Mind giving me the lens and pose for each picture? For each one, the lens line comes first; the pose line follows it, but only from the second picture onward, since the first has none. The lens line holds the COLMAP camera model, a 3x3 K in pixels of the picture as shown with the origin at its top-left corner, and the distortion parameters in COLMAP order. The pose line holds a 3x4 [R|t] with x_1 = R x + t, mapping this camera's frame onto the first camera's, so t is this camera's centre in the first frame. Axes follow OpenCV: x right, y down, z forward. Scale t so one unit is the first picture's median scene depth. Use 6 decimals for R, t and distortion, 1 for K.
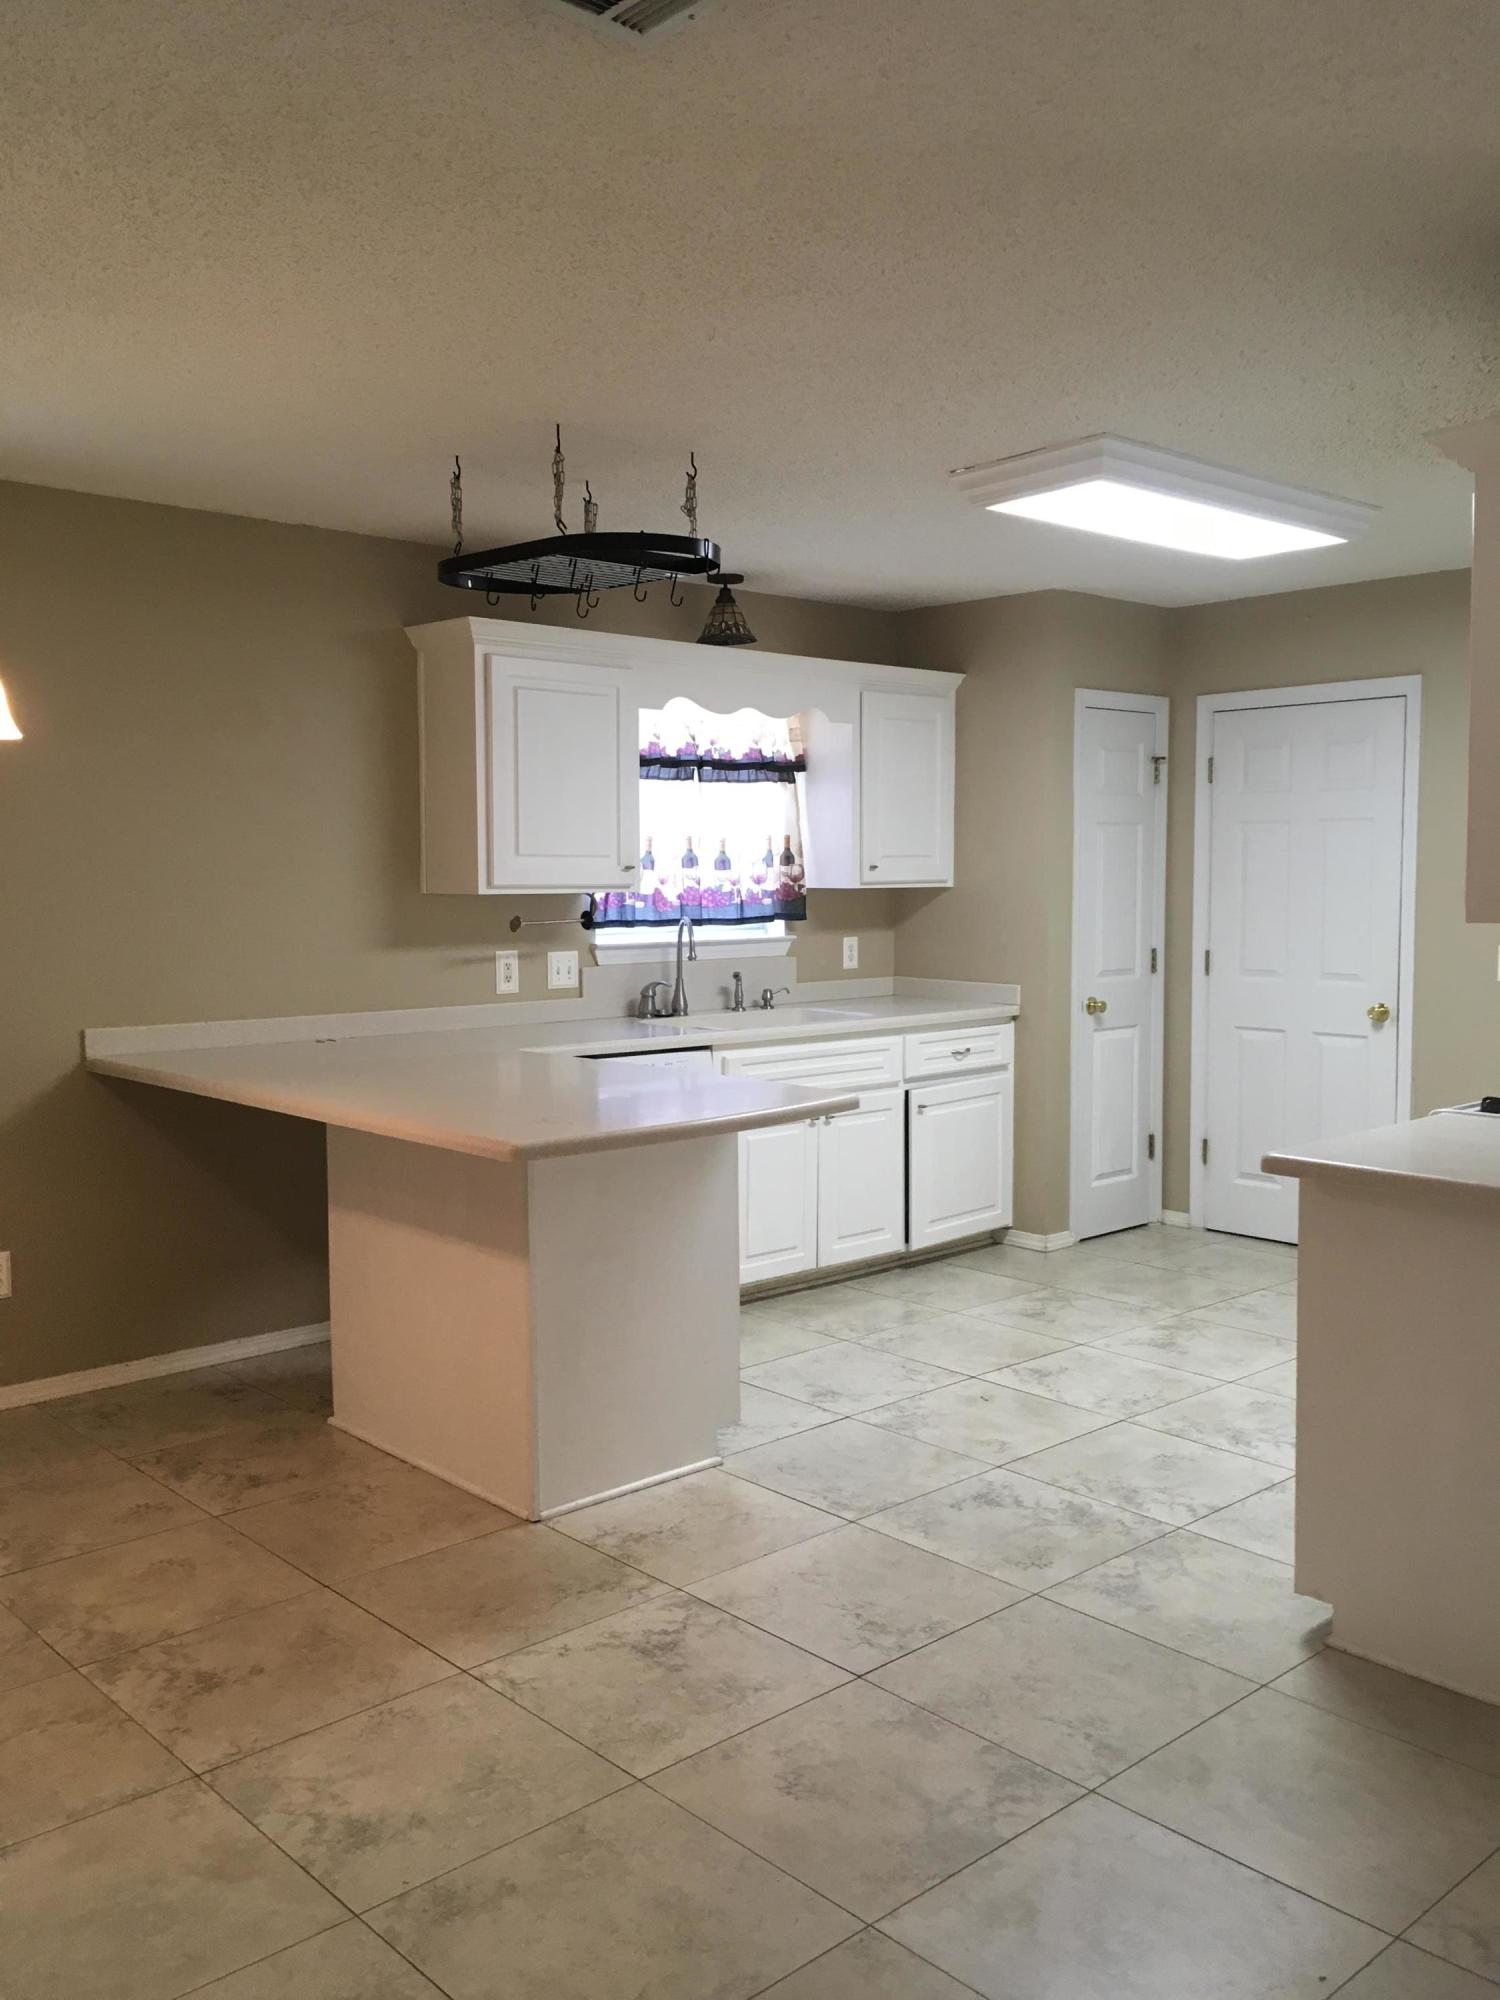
lens RADIAL K [[1708.8, 0, 746.5], [0, 1708.8, 988.8], [0, 0, 1]] dist [0.079239, -0.120255]
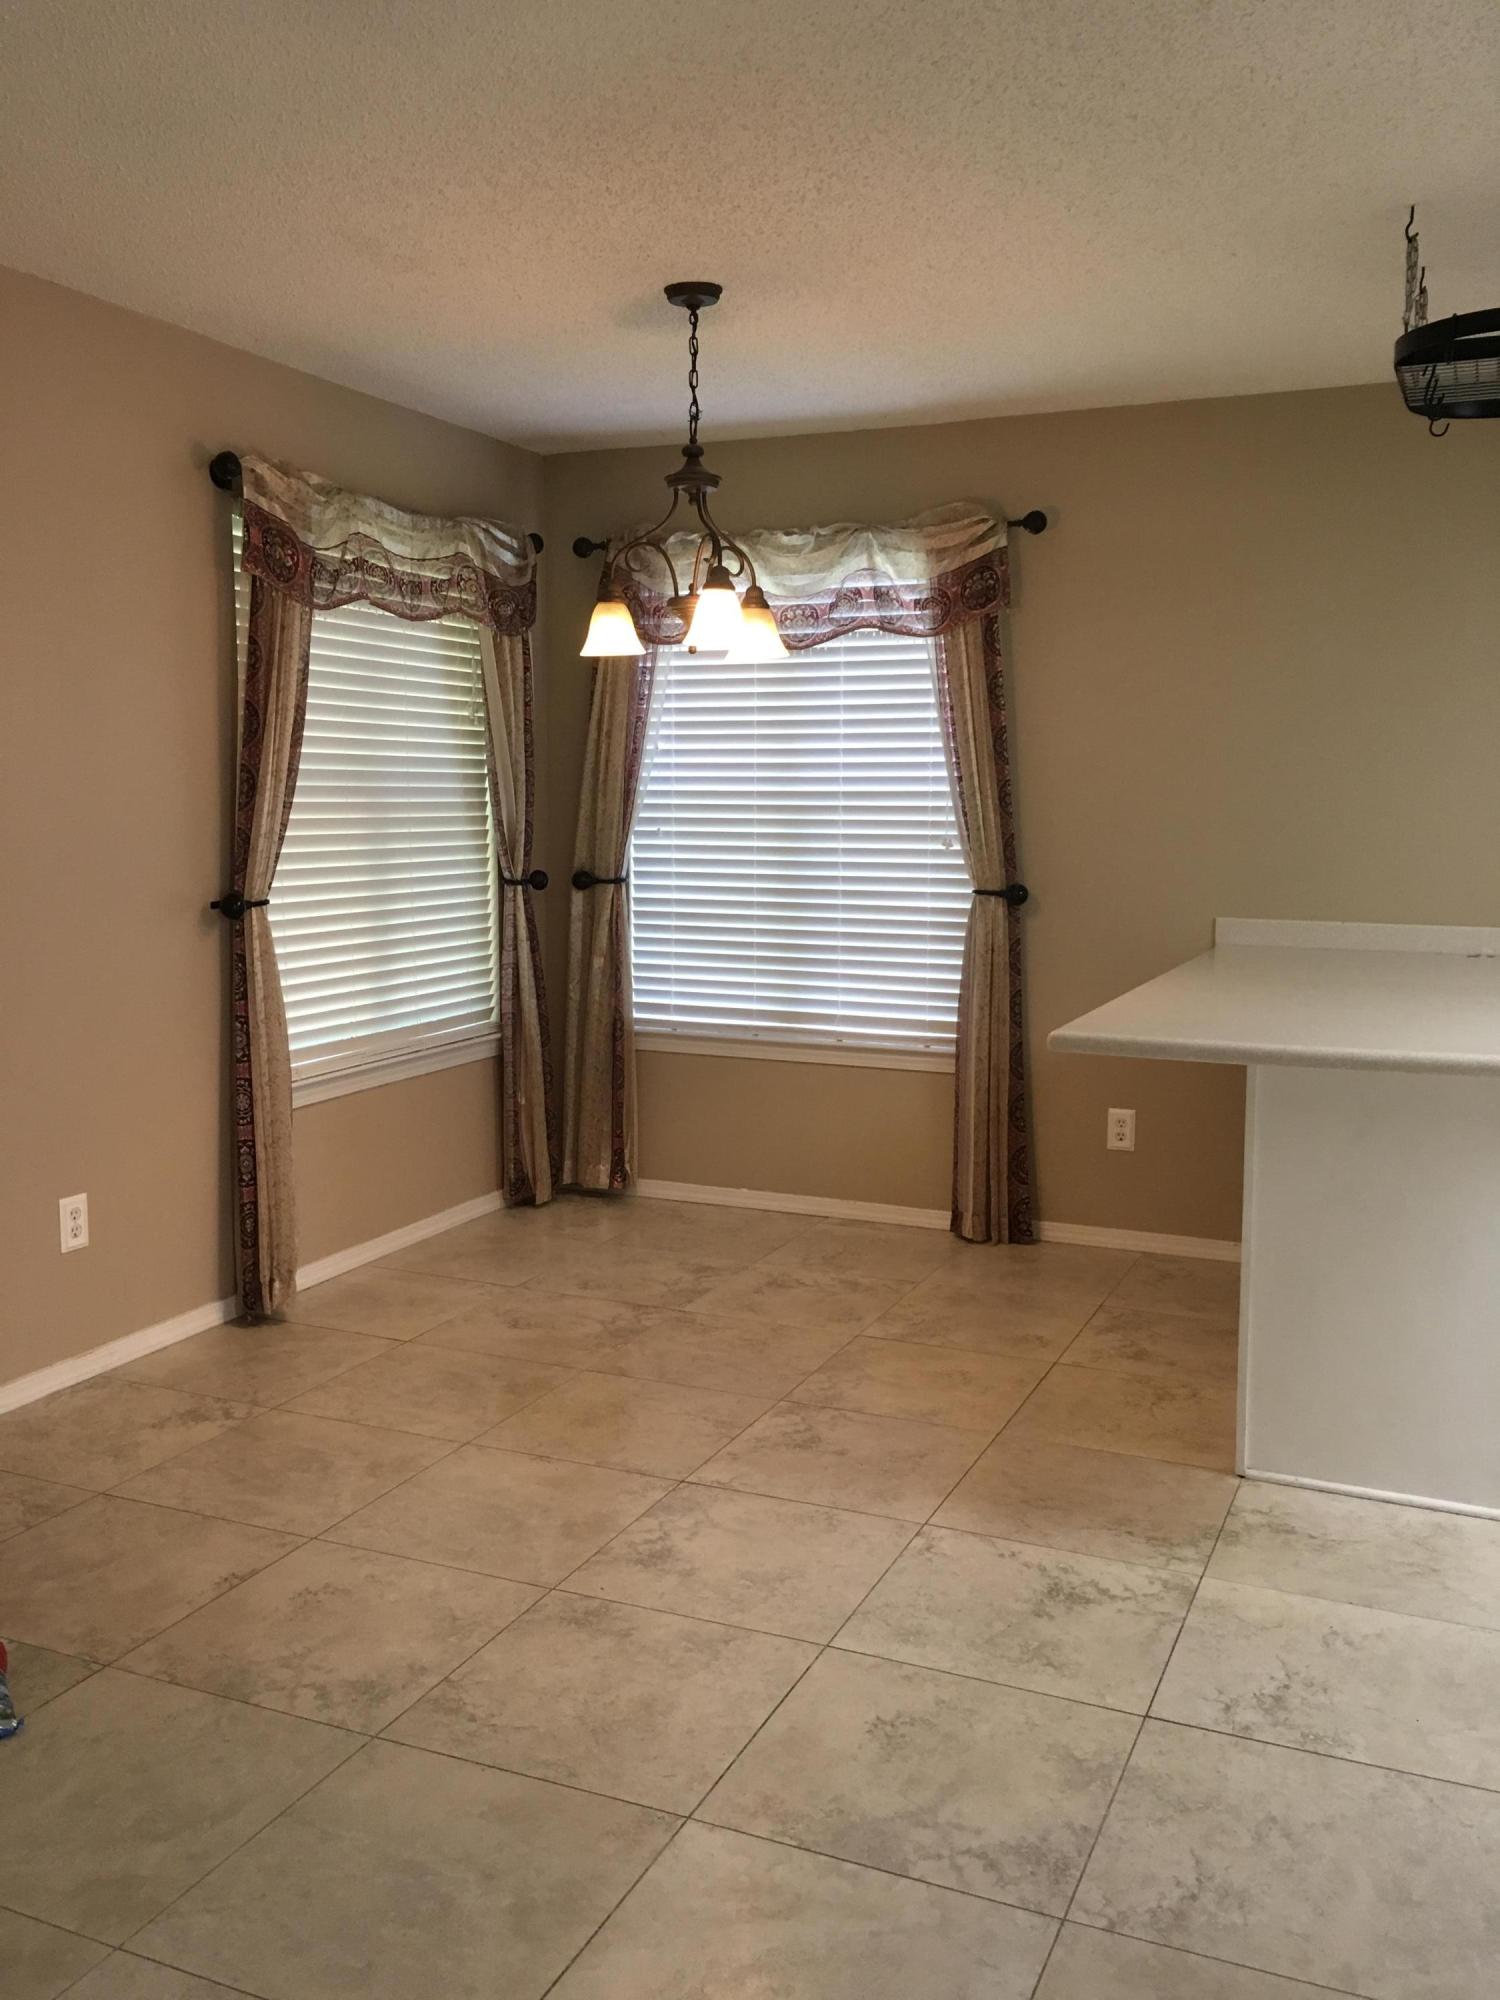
lens RADIAL K [[1708.8, 0, 747.9], [0, 1708.8, 1001.6], [0, 0, 1]] dist [0.079239, -0.120255]
pose [[0.402741, 0.115902, -0.907946, 0.482832], [-0.073281, 0.992849, 0.094235, -0.003774], [0.912376, 0.028583, 0.408355, 0.328967]]
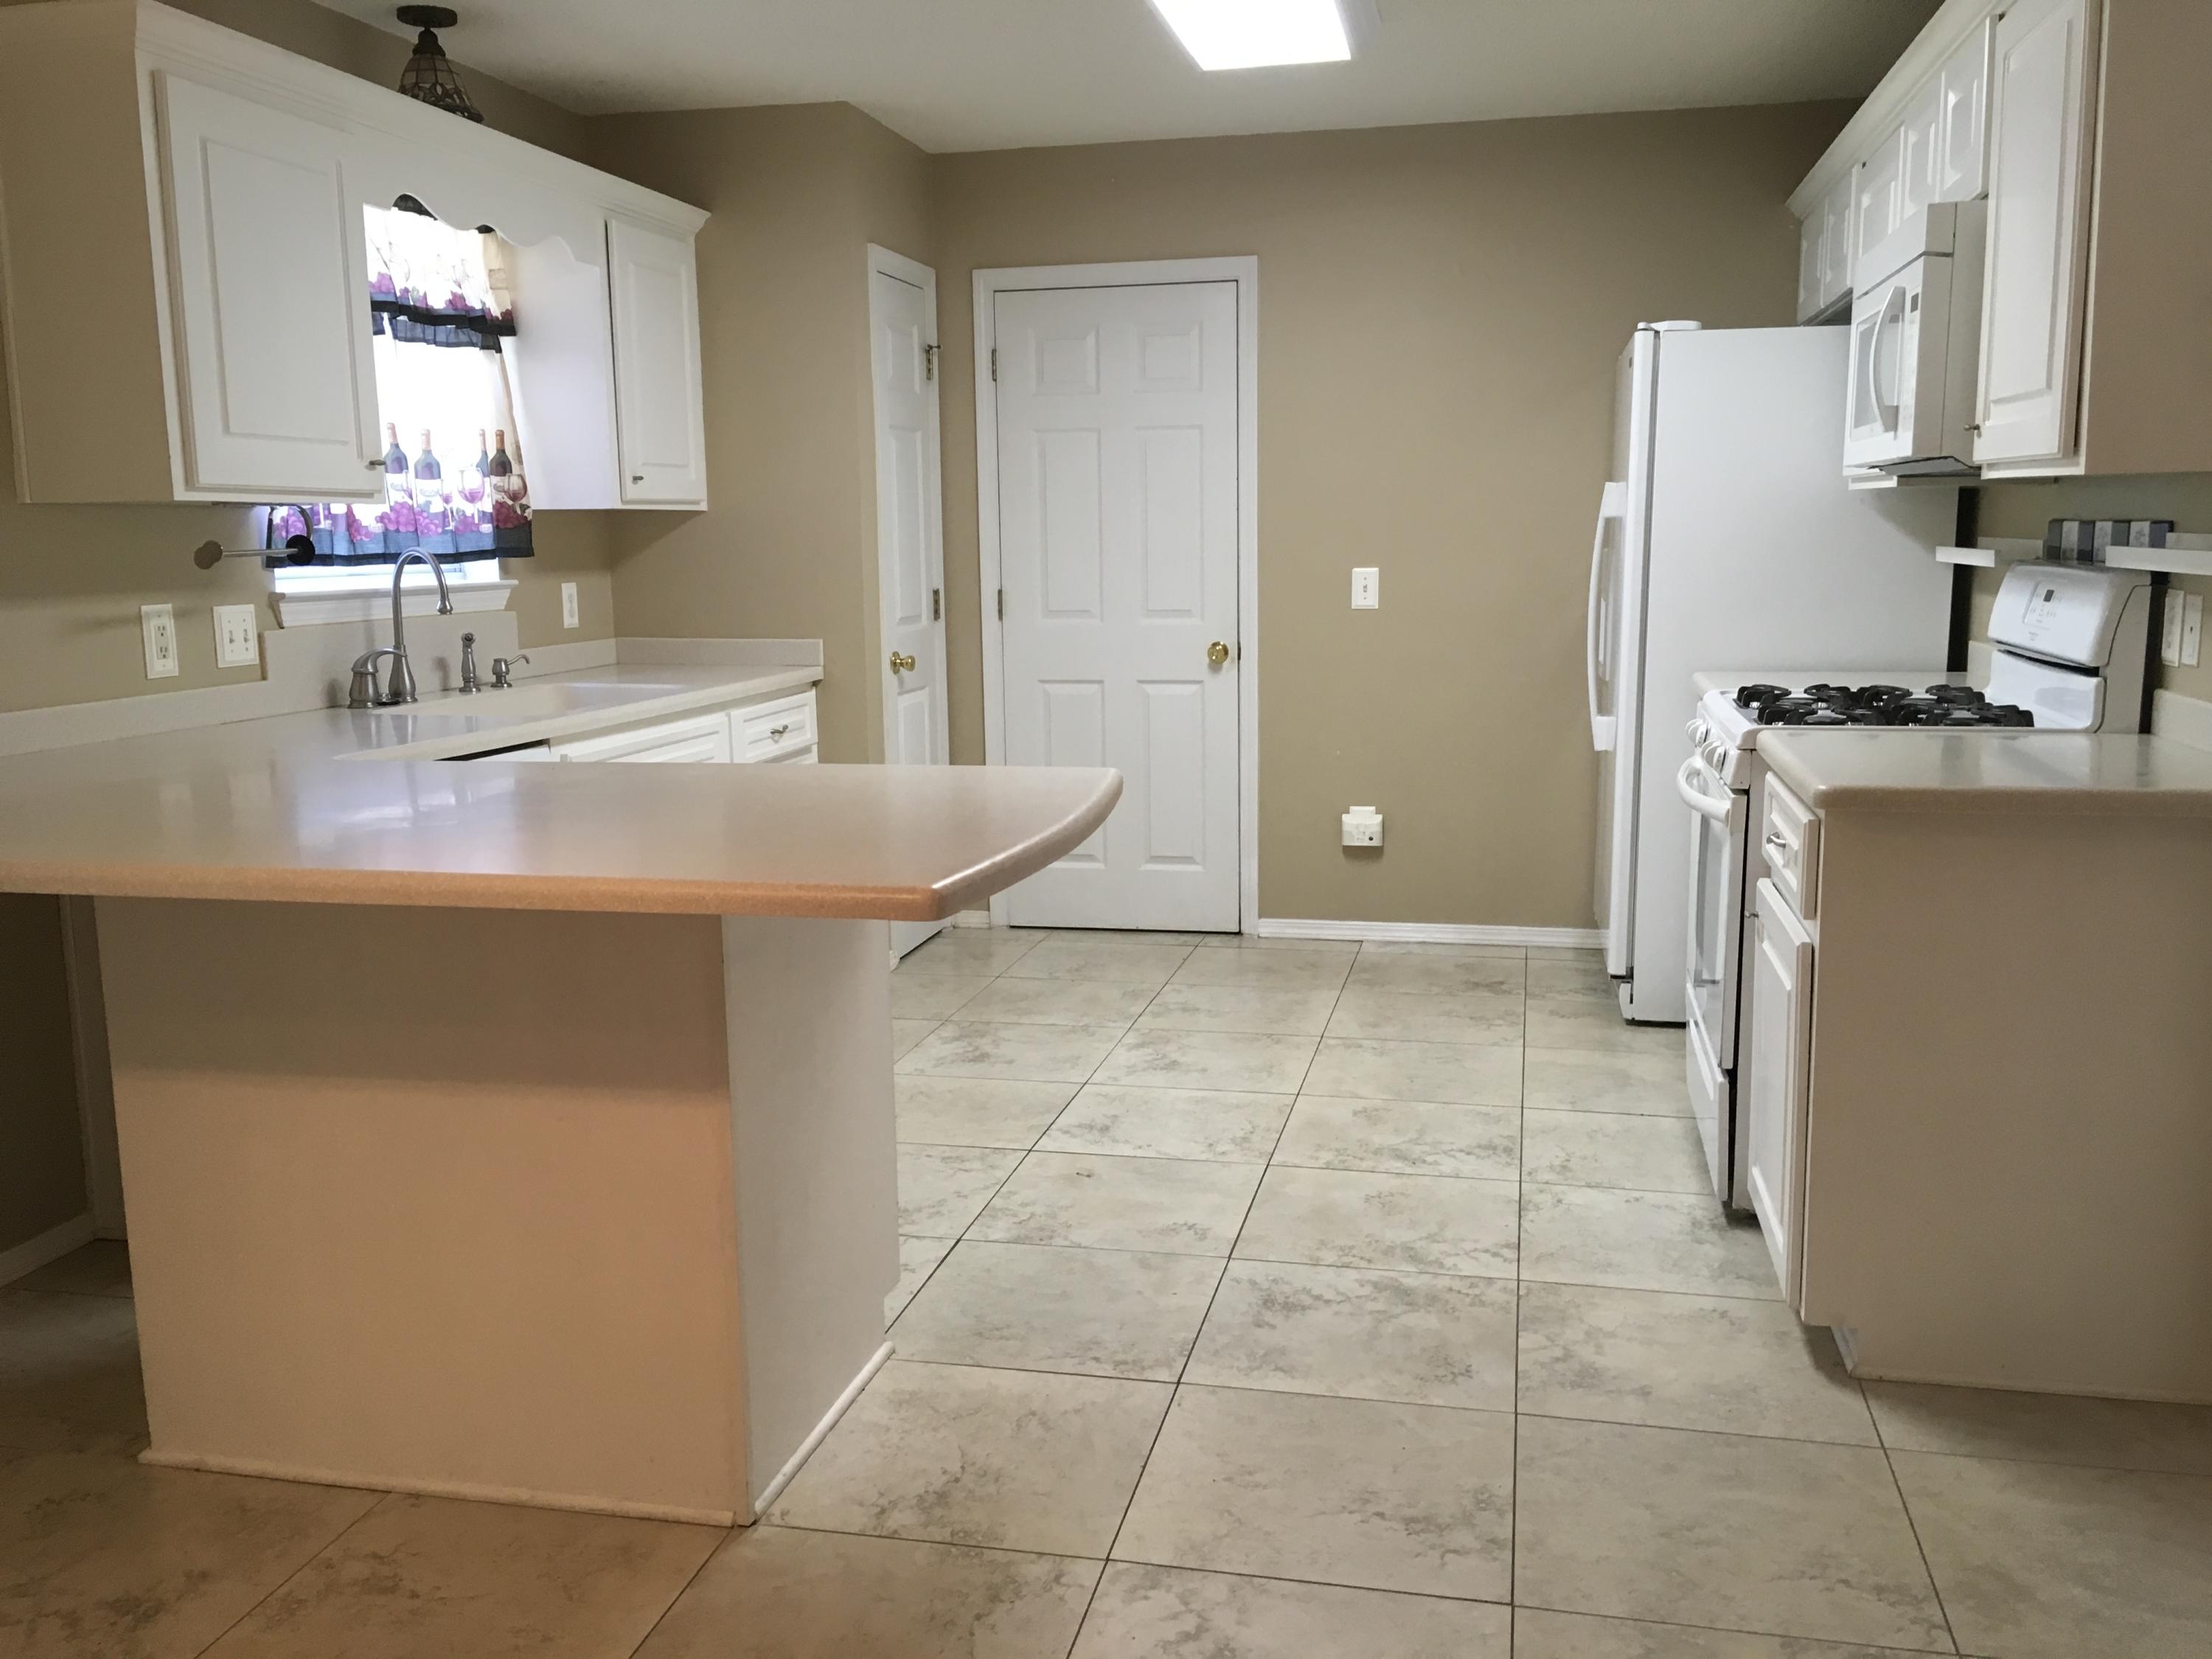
lens RADIAL K [[1889.9, 0, 1100.3], [0, 1889.9, 818.9], [0, 0, 1]] dist [0.079239, -0.120255]
pose [[0.817697, -0.095138, 0.567733, -0.319554], [0.052788, 0.994485, 0.090621, 0.010612], [-0.573223, -0.044131, 0.818210, 0.339167]]
